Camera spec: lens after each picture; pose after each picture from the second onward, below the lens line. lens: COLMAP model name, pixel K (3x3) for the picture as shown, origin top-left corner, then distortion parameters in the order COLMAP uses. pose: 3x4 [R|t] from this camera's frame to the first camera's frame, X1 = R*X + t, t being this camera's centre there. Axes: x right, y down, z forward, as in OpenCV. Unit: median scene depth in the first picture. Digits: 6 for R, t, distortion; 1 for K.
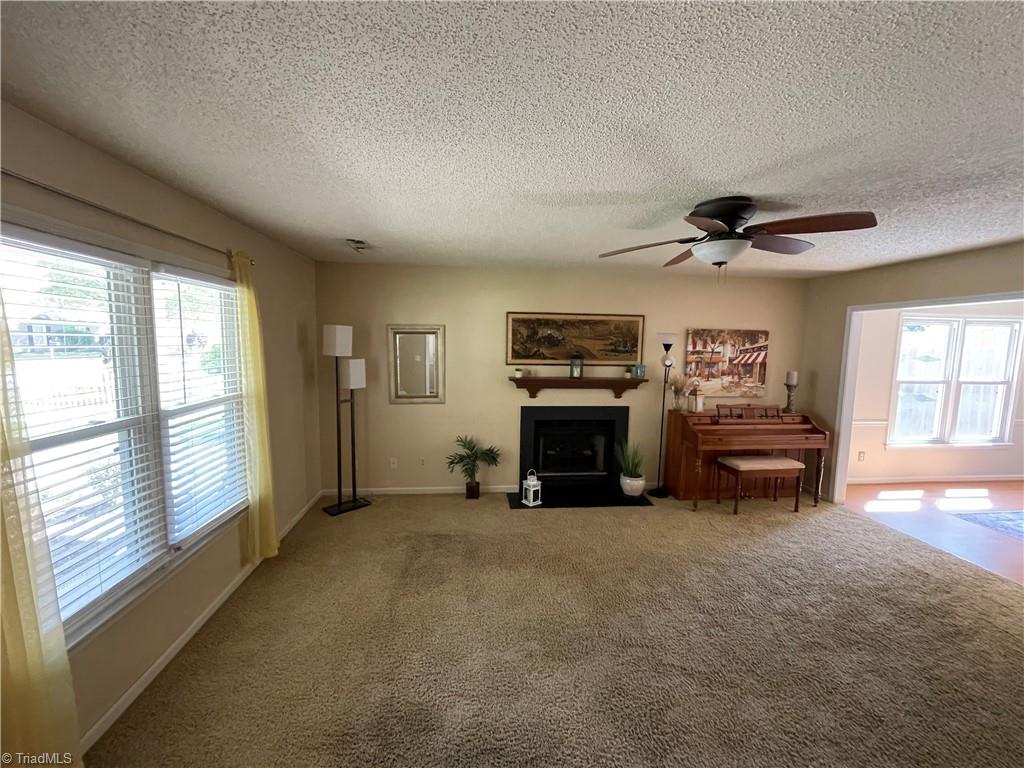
lens RADIAL K [[420.4, 0, 512.0], [0, 420.4, 384.0], [0, 0, 1]] dist [-0.000563, -0.000450]
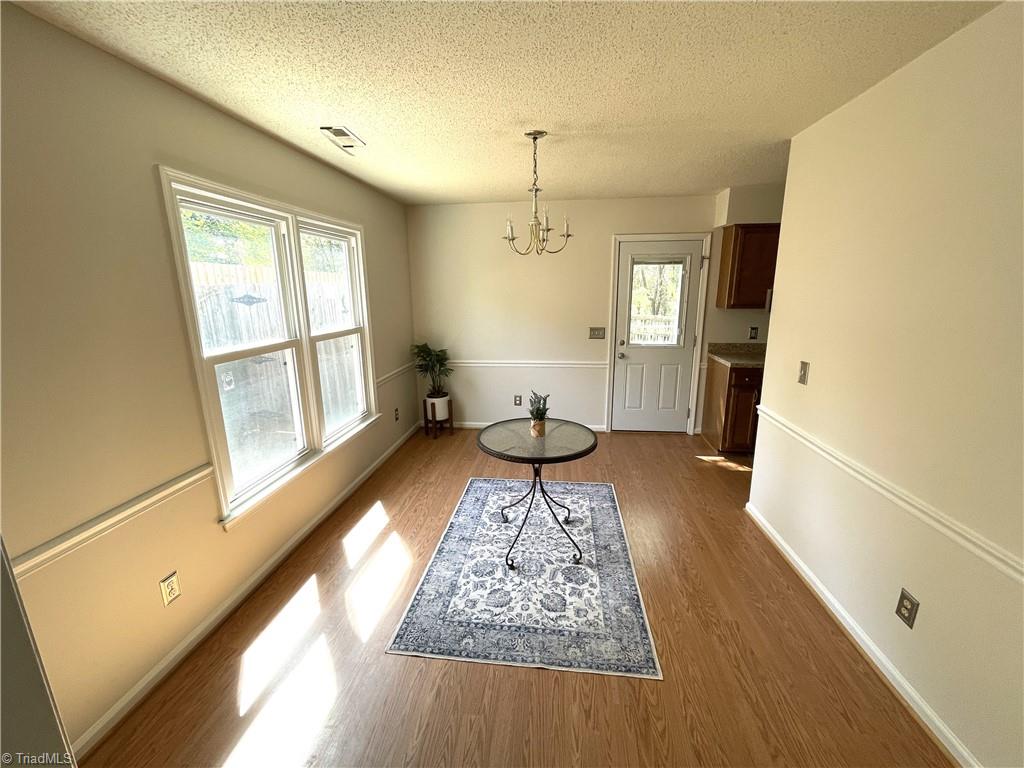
lens RADIAL K [[420.4, 0, 512.0], [0, 420.4, 384.0], [0, 0, 1]] dist [-0.000563, -0.000450]
pose [[0.233684, -0.236326, 0.943155, 0.715031], [0.116468, 0.969832, 0.214153, -0.042456], [-0.965312, 0.059804, 0.254159, 0.734448]]
